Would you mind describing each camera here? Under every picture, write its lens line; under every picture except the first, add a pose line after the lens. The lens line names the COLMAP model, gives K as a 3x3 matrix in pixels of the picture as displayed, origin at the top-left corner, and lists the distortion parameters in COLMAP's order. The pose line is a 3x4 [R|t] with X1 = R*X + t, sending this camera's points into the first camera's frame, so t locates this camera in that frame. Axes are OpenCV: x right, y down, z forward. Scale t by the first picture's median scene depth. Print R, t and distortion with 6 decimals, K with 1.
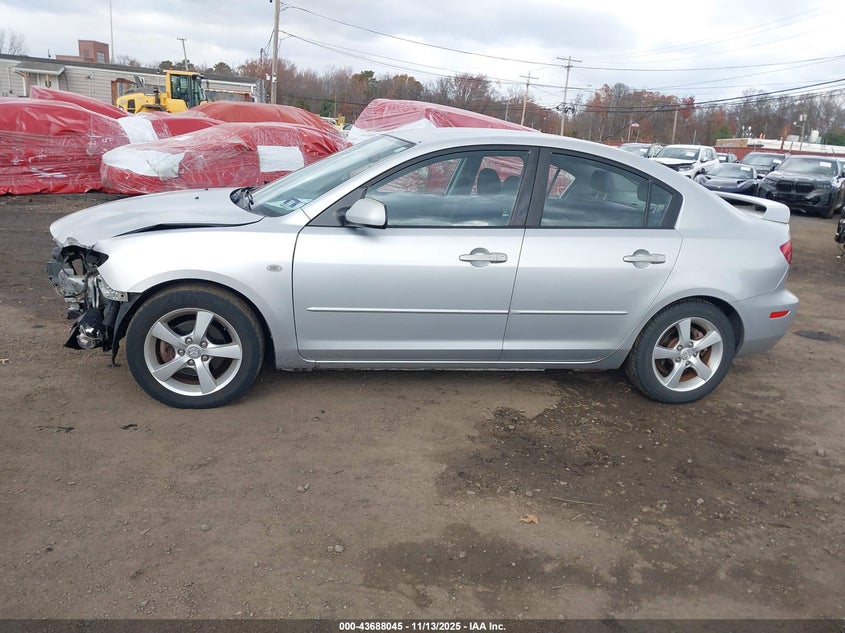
lens RADIAL K [[660.1, 0, 422.5], [0, 660.1, 316.5], [0, 0, 1]] dist [0.007287, 0.006763]
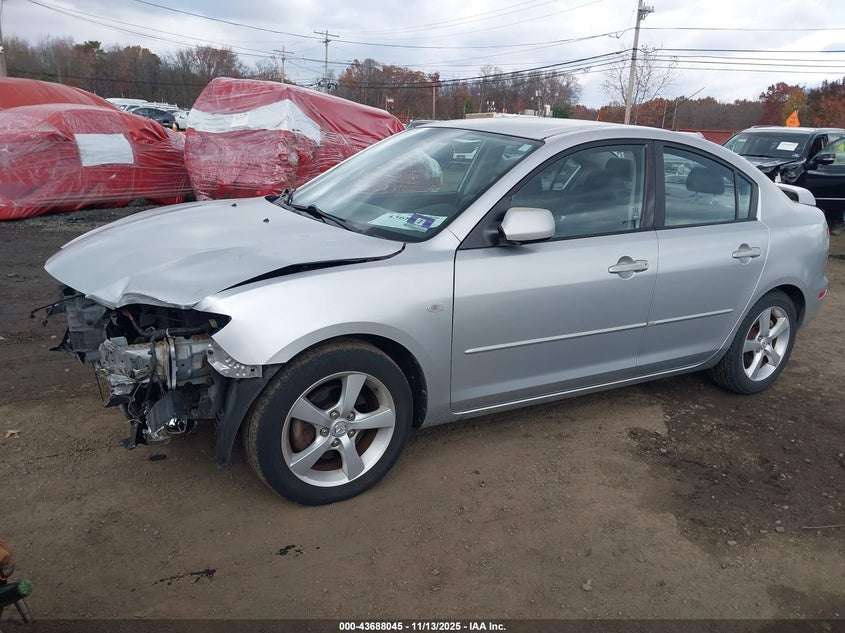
lens RADIAL K [[666.0, 0, 422.5], [0, 666.0, 316.5], [0, 0, 1]] dist [0.067651, -0.100621]
pose [[0.940872, -0.111599, 0.319852, -0.461813], [0.102585, 0.993708, 0.044951, -0.093021], [-0.322856, -0.009481, 0.946401, 0.235454]]
